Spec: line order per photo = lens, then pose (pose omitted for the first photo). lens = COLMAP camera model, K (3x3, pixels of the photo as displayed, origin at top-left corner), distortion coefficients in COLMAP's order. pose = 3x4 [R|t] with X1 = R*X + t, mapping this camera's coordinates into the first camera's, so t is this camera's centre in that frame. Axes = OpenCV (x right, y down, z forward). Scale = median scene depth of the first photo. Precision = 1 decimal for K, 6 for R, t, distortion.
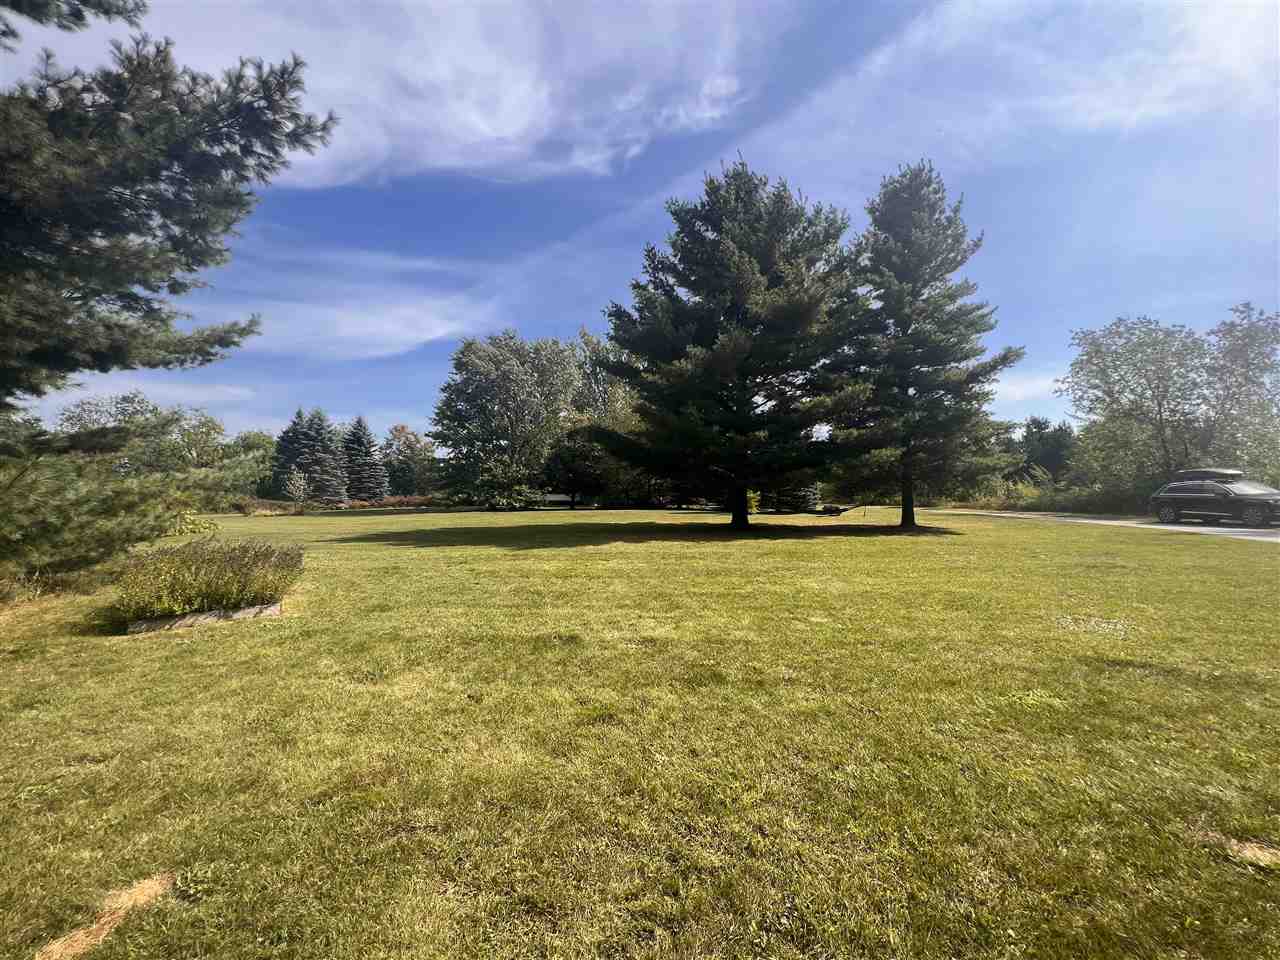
lens RADIAL K [[517.0, 0, 646.8], [0, 517.0, 479.5], [0, 0, 1]] dist [0.000001, 0.000031]
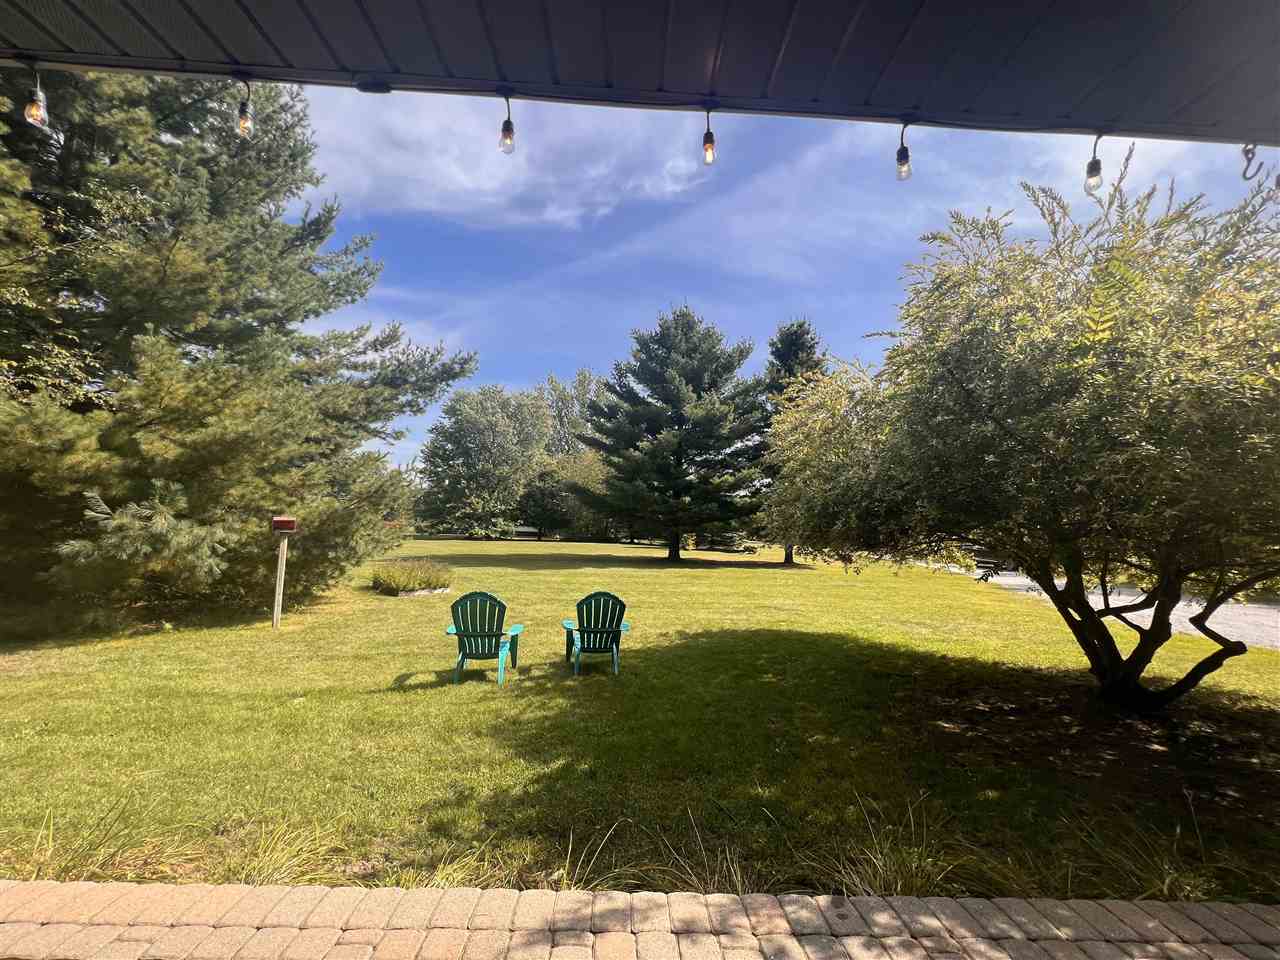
lens RADIAL K [[517.0, 0, 636.0], [0, 517.0, 485.7], [0, 0, 1]] dist [0.000001, 0.000031]
pose [[0.996810, 0.041100, 0.068416, -0.013952], [-0.037804, 0.998093, -0.048795, -0.016938], [-0.070291, 0.046052, 0.996463, -0.186293]]
